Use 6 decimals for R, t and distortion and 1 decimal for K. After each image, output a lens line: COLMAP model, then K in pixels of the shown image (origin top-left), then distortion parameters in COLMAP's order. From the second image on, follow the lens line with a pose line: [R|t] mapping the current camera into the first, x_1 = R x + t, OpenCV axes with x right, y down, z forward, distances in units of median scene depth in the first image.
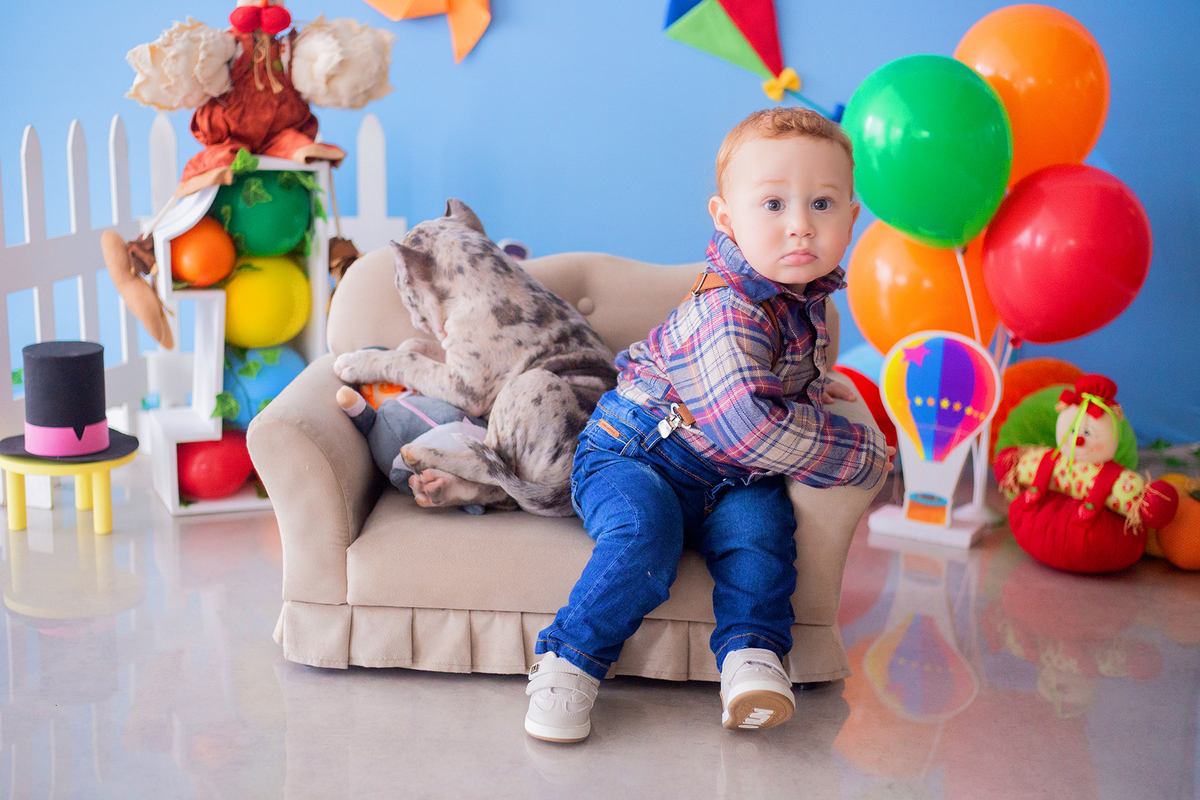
lens RADIAL K [[1840.0, 0, 597.0], [0, 1840.0, 380.8], [0, 0, 1]] dist [-0.126292, 0.000000]
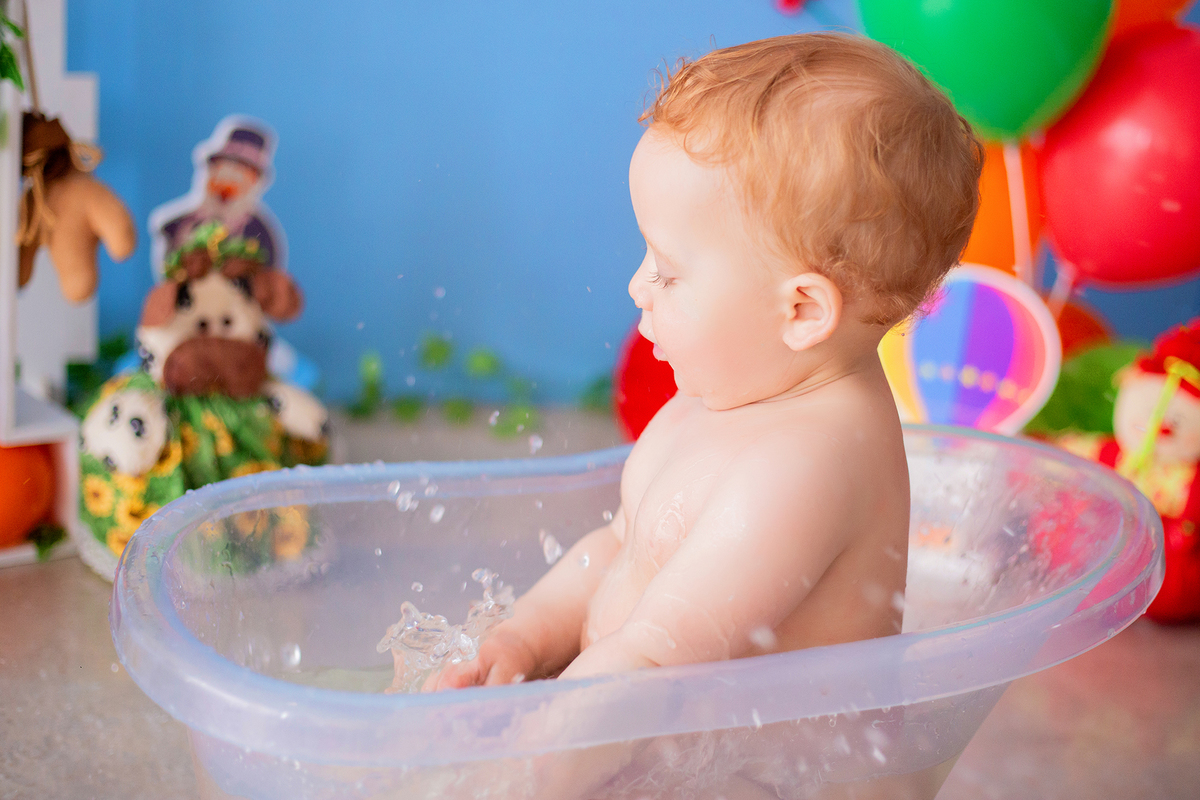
lens RADIAL K [[1840.0, 0, 595.7], [0, 1840.0, 351.5], [0, 0, 1]] dist [-0.126292, 0.000000]
pose [[0.952930, -0.021488, 0.302429, -0.148110], [0.002508, 0.998010, 0.063005, -0.039099], [-0.303181, -0.059281, 0.951087, 0.400915]]
